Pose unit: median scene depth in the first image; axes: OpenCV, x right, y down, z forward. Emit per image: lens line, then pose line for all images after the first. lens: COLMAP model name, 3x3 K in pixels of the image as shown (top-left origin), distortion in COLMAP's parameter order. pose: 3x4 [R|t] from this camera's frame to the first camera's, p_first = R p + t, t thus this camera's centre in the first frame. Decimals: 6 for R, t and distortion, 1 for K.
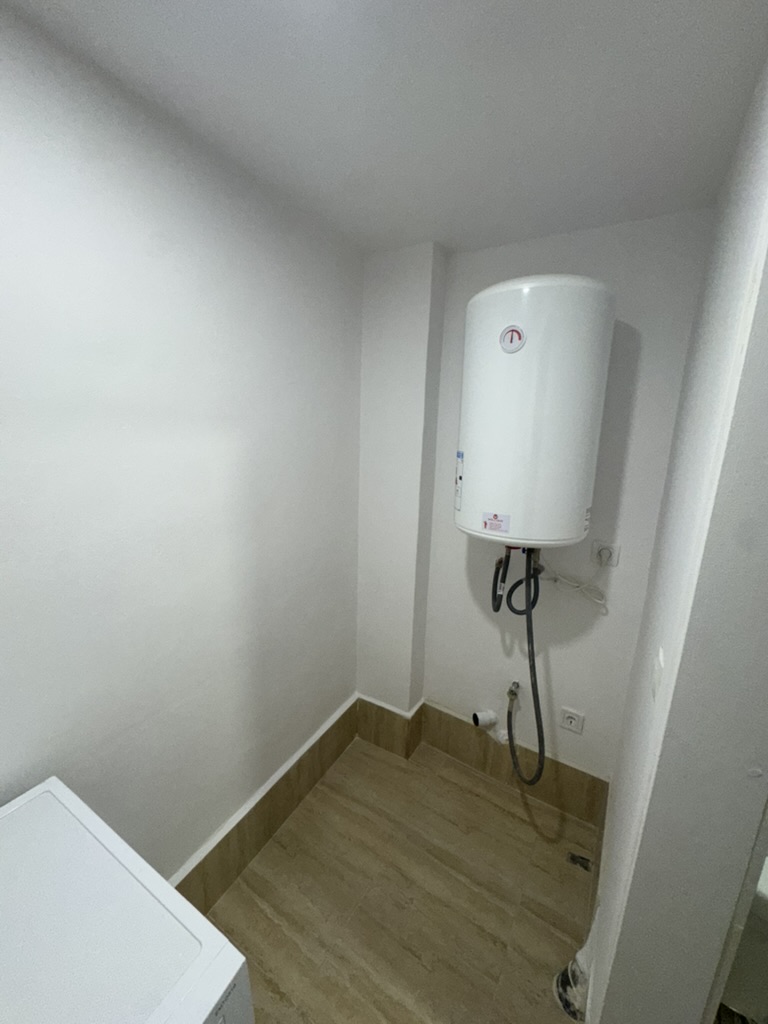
lens RADIAL K [[411.6, 0, 386.0], [0, 411.6, 505.2], [0, 0, 1]] dist [-0.006220, 0.000637]
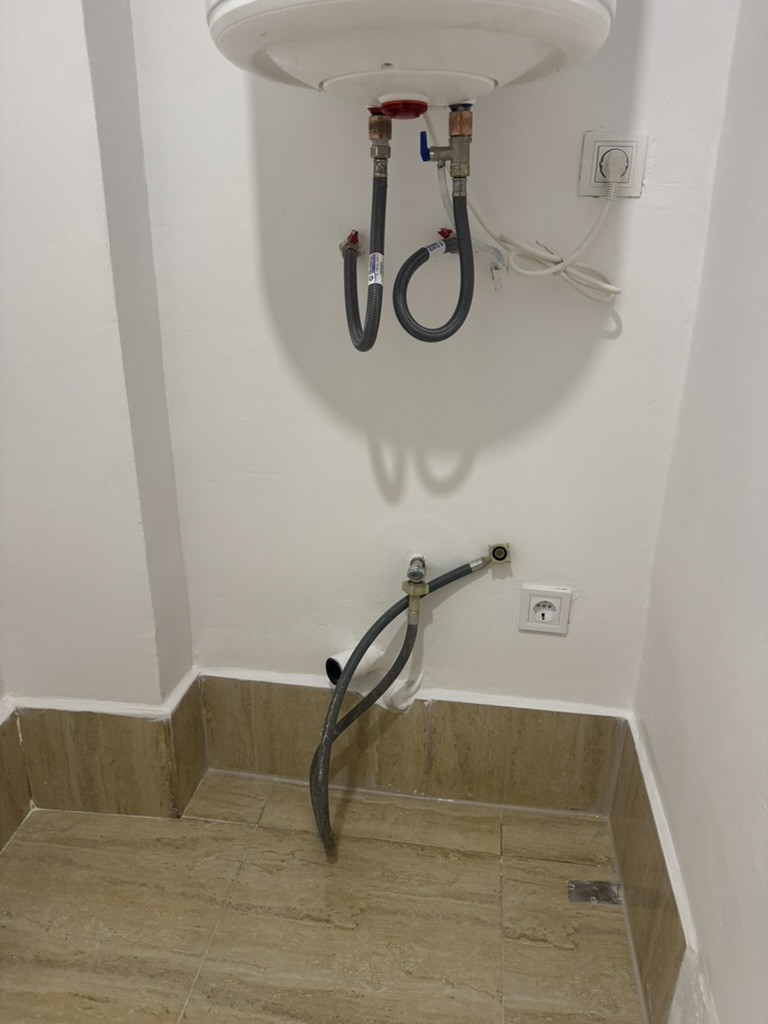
lens RADIAL K [[728.9, 0, 386.8], [0, 728.9, 513.7], [0, 0, 1]] dist [0.003719, -0.008407]
pose [[0.913226, -0.167683, 0.371349, 0.025855], [0.101225, 0.976187, 0.191866, 0.244588], [-0.394678, -0.137627, 0.908453, 0.360028]]
